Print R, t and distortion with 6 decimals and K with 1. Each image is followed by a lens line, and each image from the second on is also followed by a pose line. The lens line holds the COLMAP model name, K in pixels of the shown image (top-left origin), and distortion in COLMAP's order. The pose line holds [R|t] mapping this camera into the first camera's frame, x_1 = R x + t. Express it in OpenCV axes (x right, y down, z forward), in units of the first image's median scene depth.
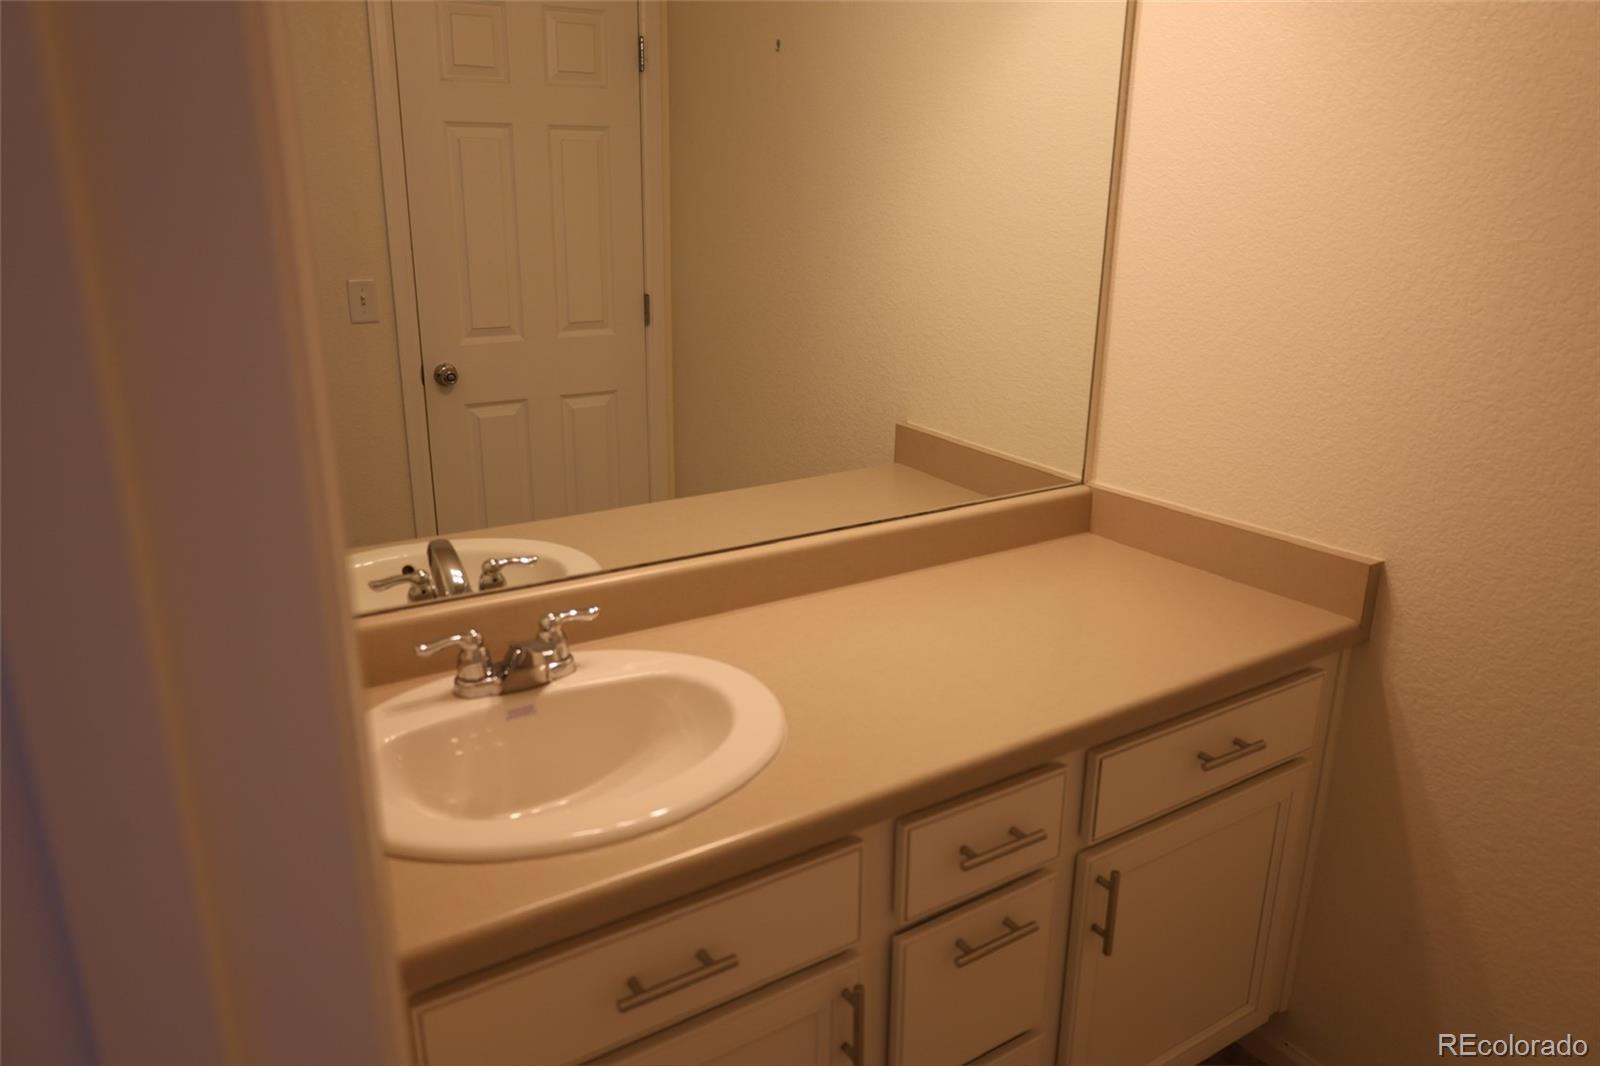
lens RADIAL K [[1089.8, 0, 805.9], [0, 1089.8, 541.7], [0, 0, 1]] dist [-0.008243, 0.002995]
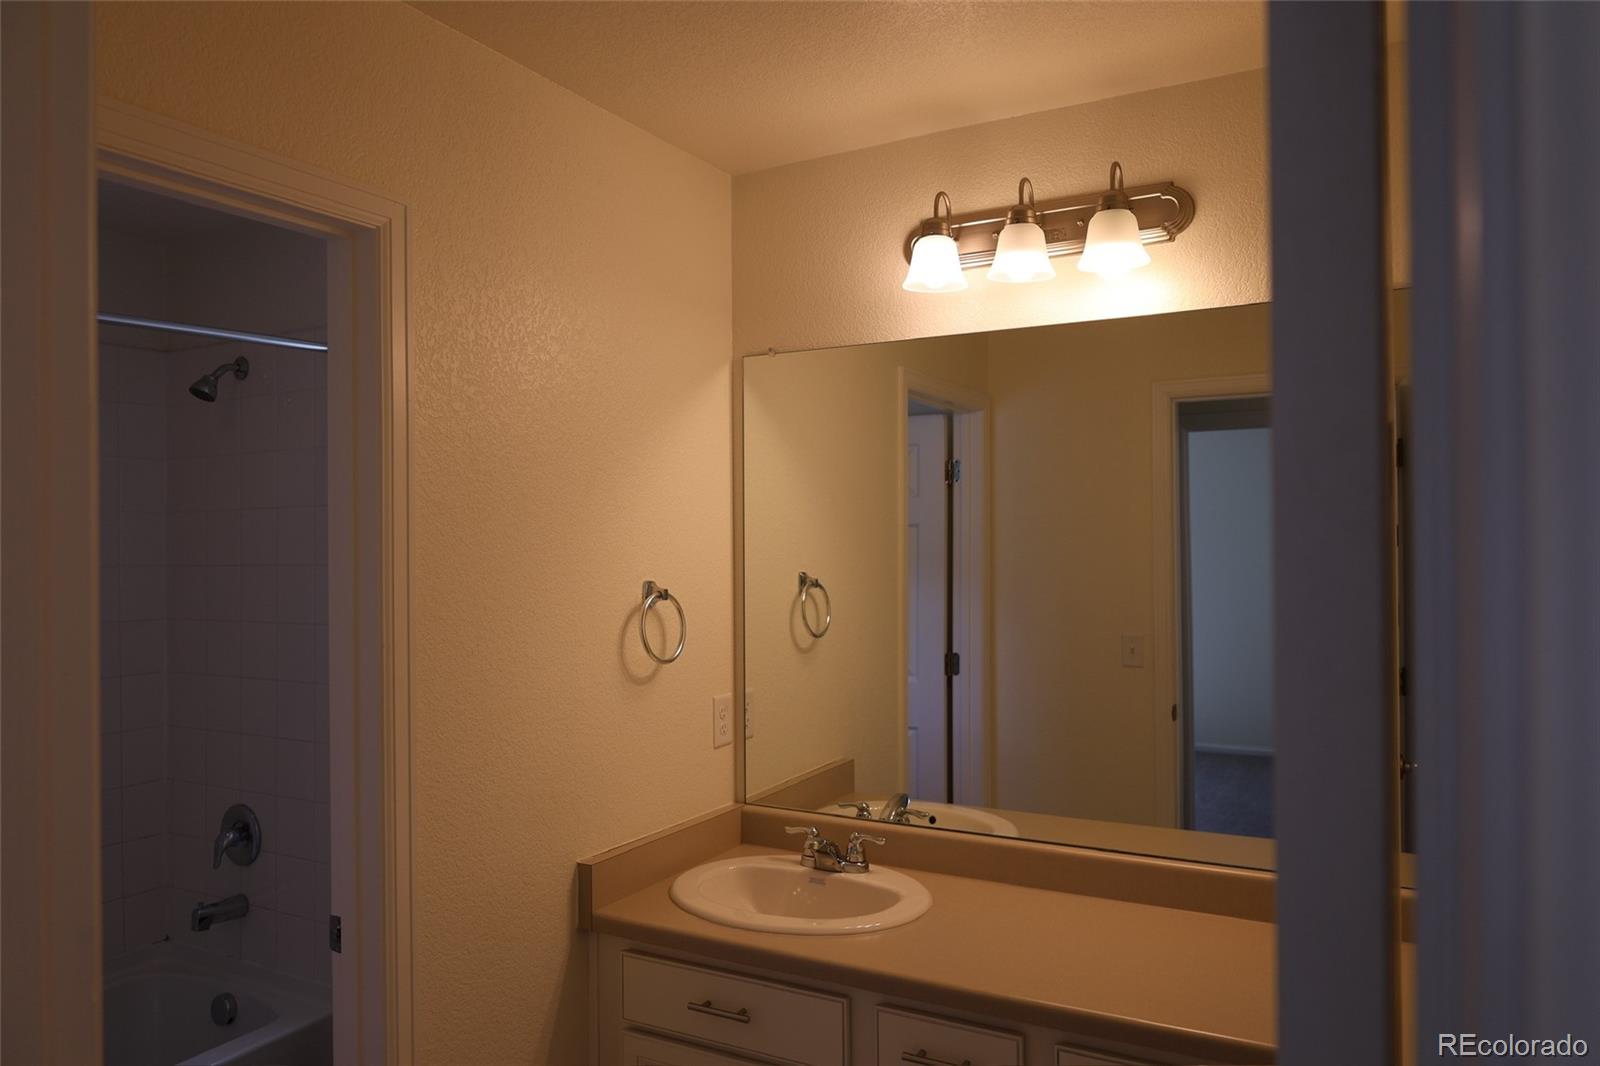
lens RADIAL K [[1089.8, 0, 809.7], [0, 1089.8, 527.4], [0, 0, 1]] dist [-0.008243, 0.002995]
pose [[0.472236, -0.016125, -0.881324, 1.332778], [-0.258720, 0.953261, -0.156070, -0.113305], [0.842649, 0.301718, 0.445992, 0.019836]]
